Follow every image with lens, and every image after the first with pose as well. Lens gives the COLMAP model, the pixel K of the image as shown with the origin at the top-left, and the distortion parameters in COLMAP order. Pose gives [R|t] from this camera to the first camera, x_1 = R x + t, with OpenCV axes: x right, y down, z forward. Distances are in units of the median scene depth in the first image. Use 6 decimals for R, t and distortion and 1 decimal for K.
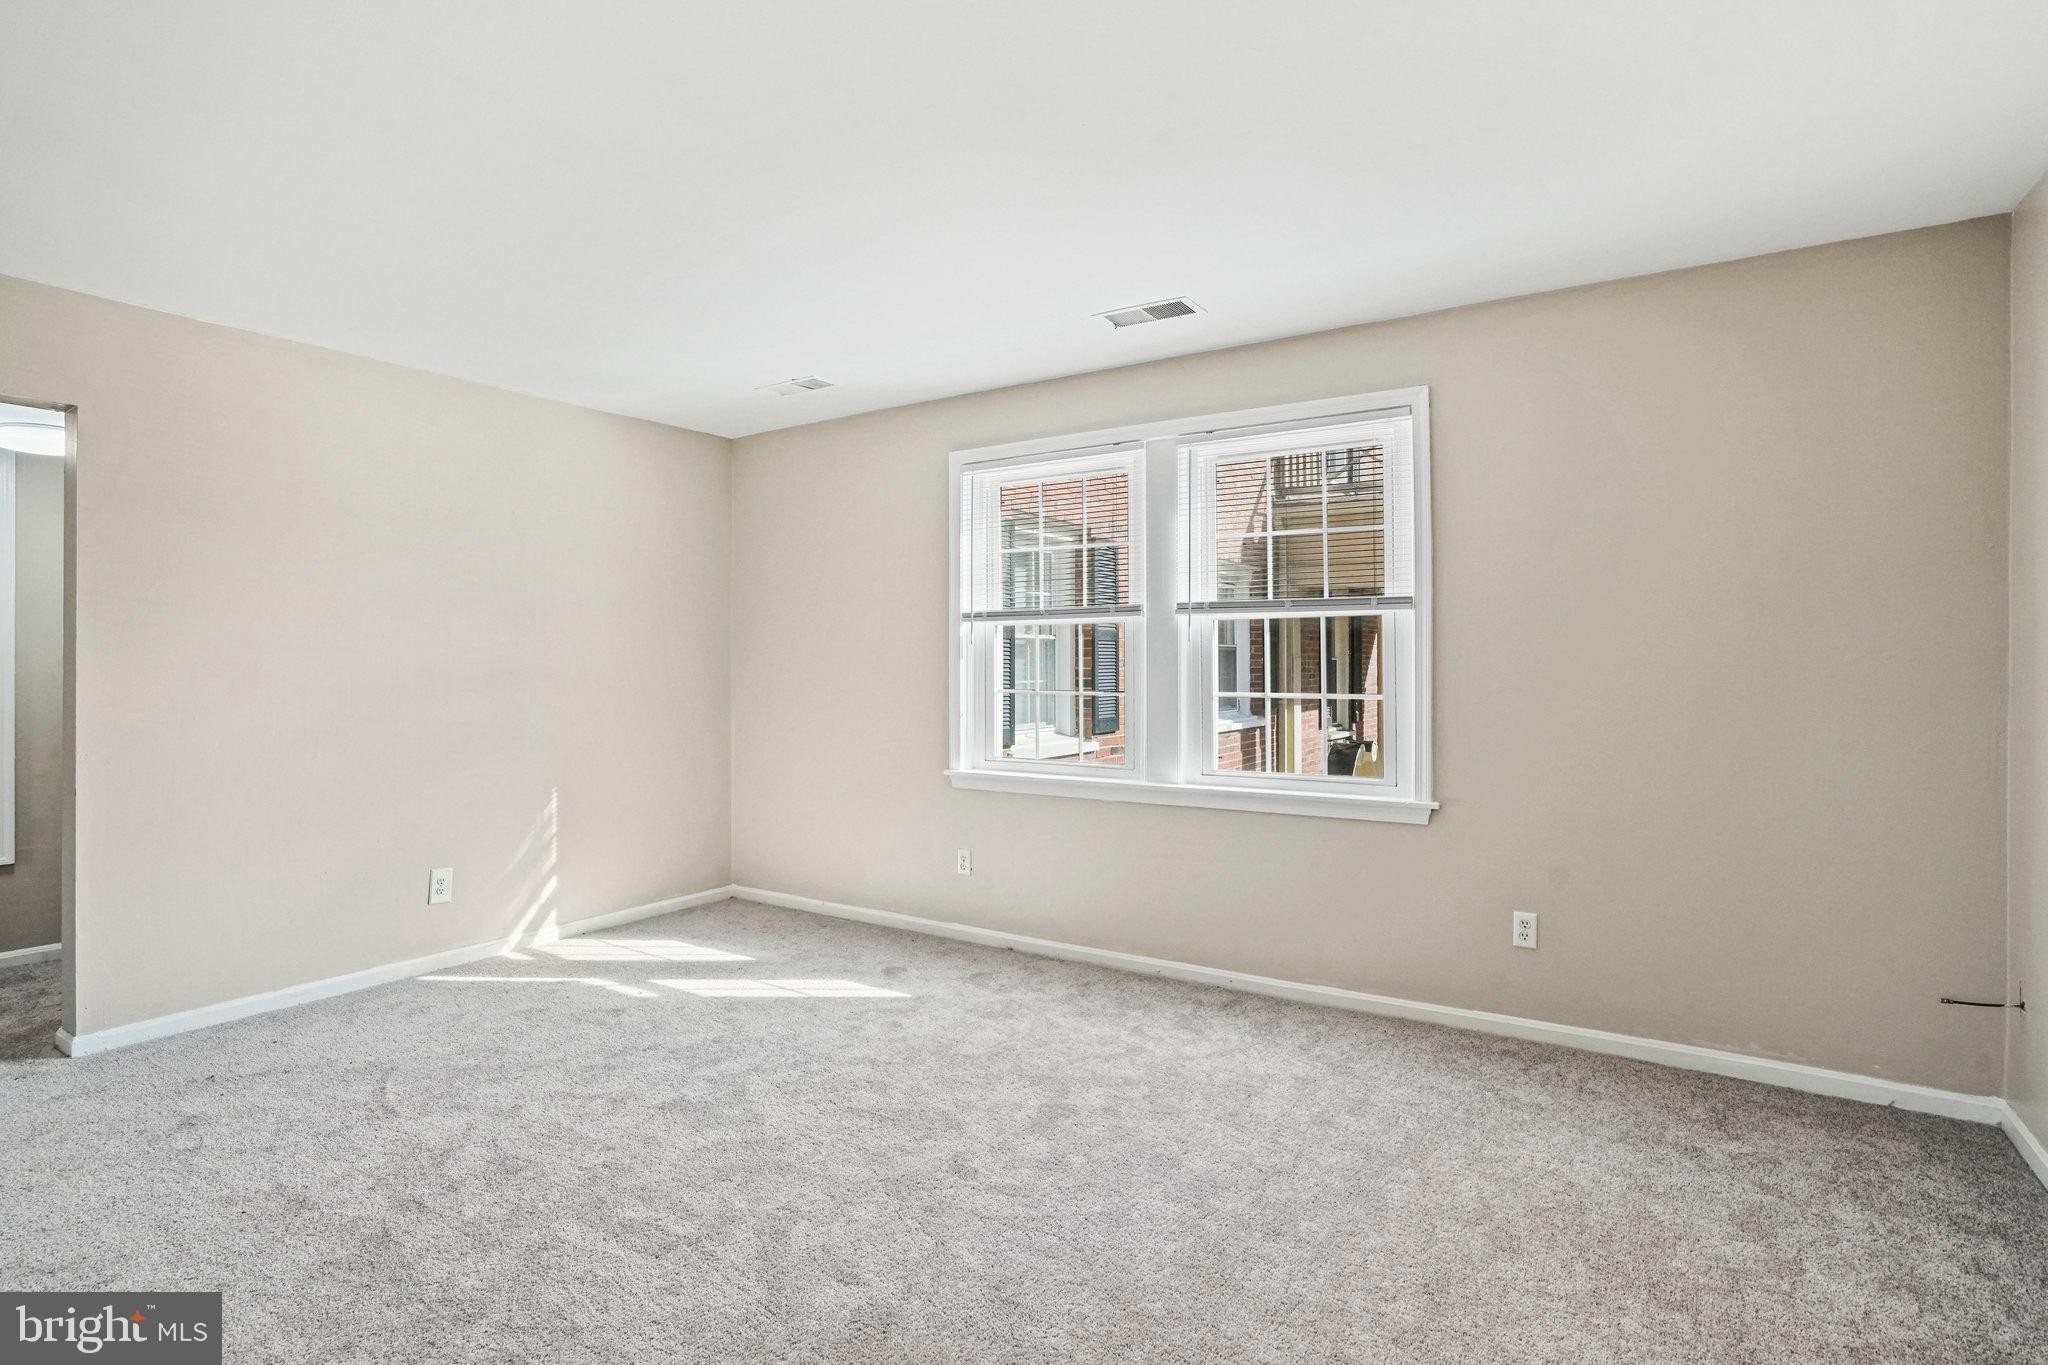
lens RADIAL K [[1008.5, 0, 1015.9], [0, 1008.5, 670.6], [0, 0, 1]] dist [-0.058542, 0.026118]
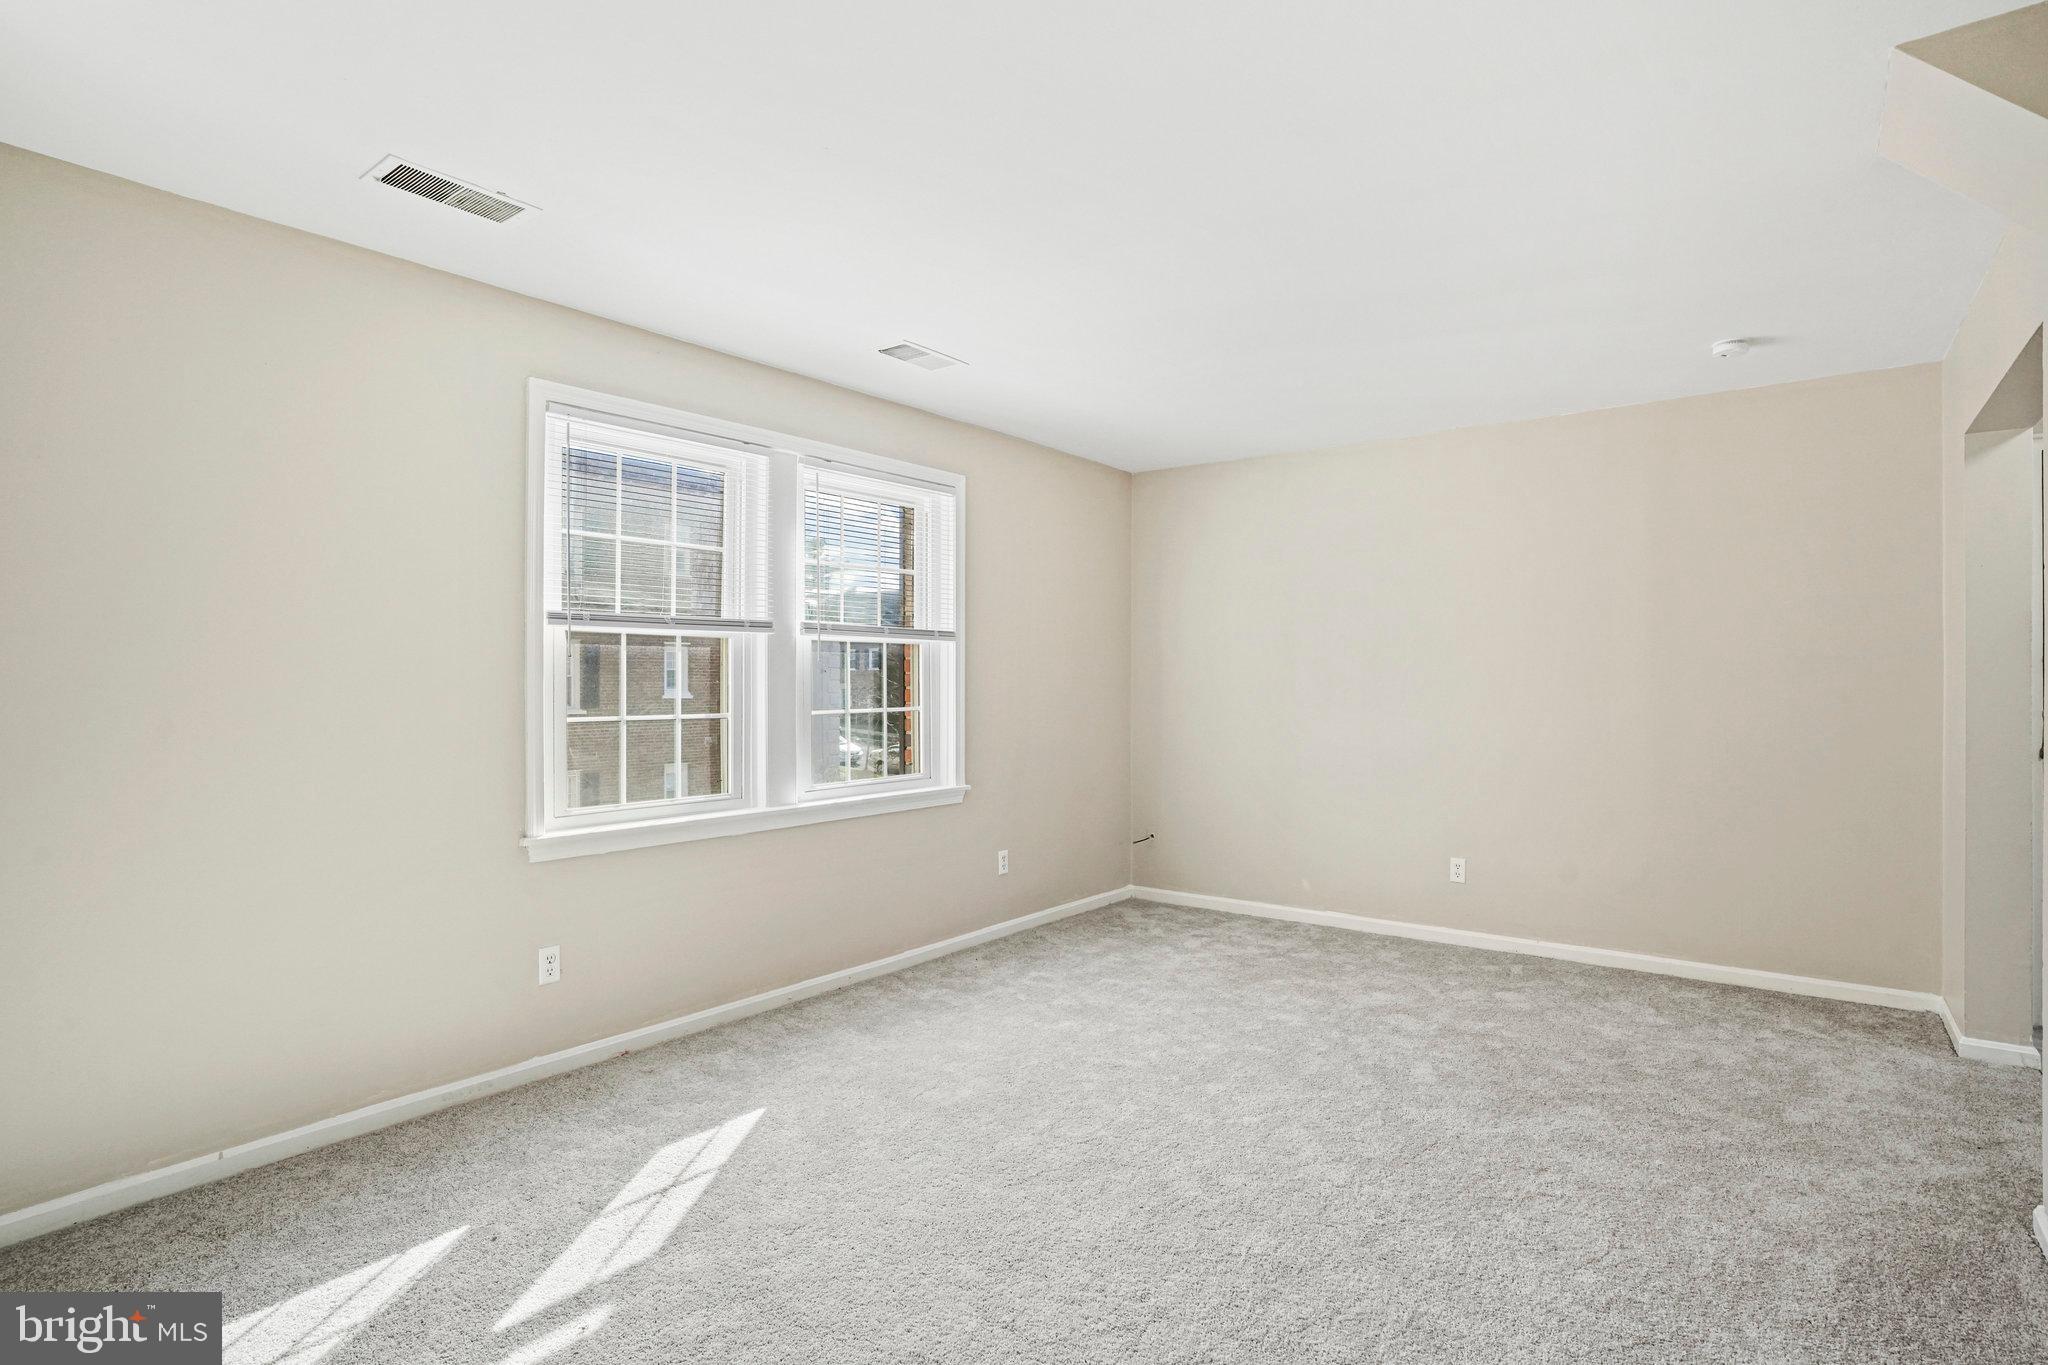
lens RADIAL K [[1008.5, 0, 1015.9], [0, 1008.5, 670.6], [0, 0, 1]] dist [-0.058542, 0.026118]
pose [[0.108671, 0.010055, 0.994027, -0.854081], [0.010267, 0.999884, -0.011237, -0.005826], [-0.994025, 0.011427, 0.108555, 0.715888]]
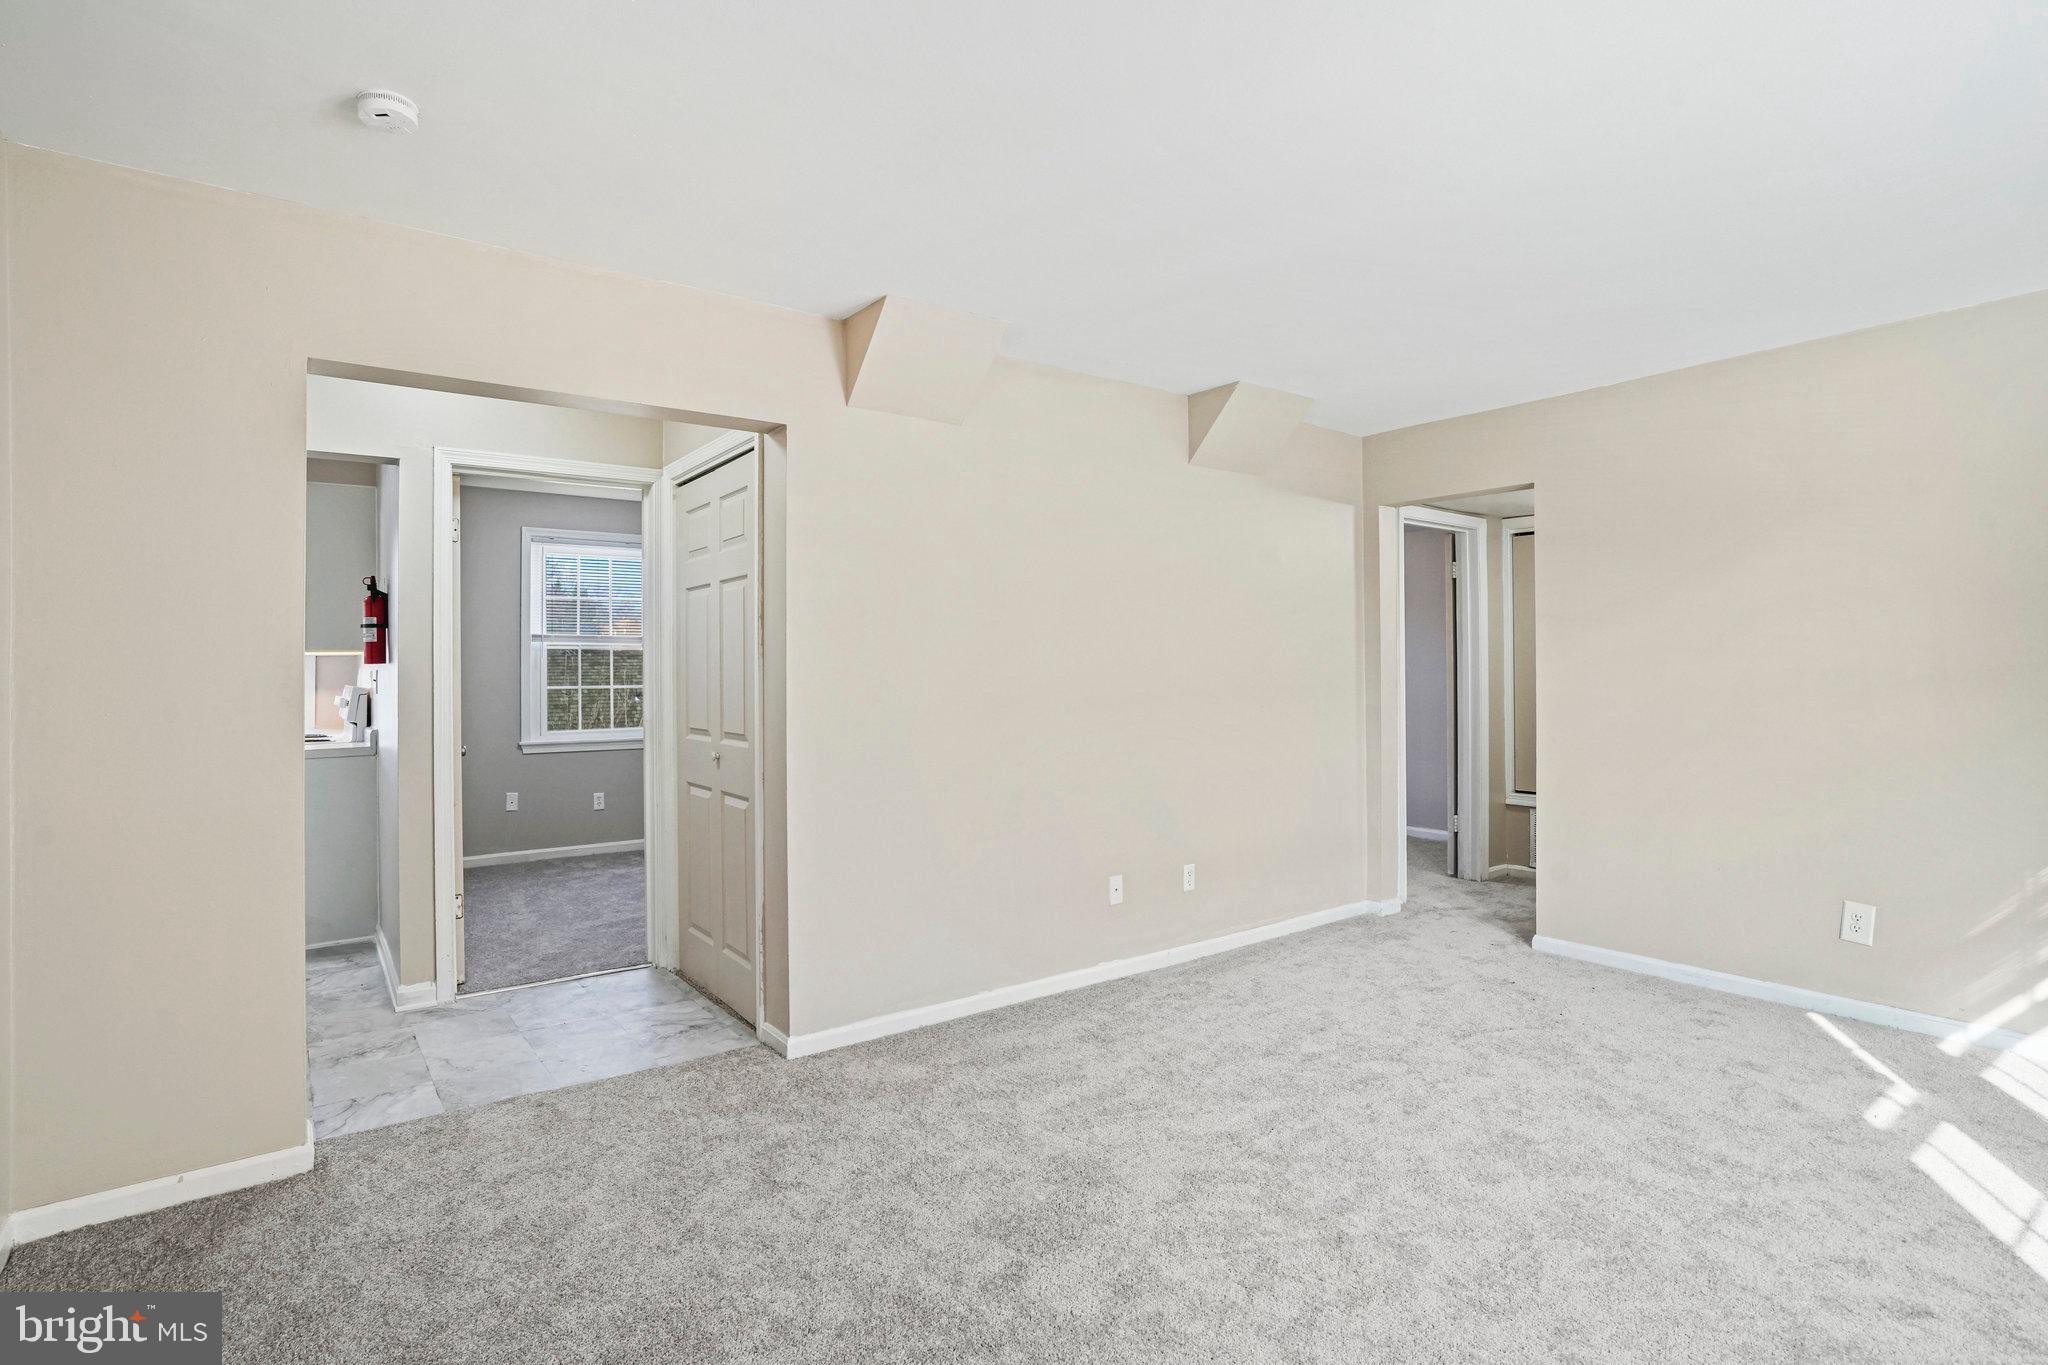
lens RADIAL K [[1007.8, 0, 1021.4], [0, 1007.8, 679.4], [0, 0, 1]] dist [-0.057174, 0.026708]
pose [[-0.357417, 0.006592, -0.933922, 0.514167], [0.004119, 0.999976, 0.005483, -0.003946], [0.933936, -0.001887, -0.357436, 0.665911]]
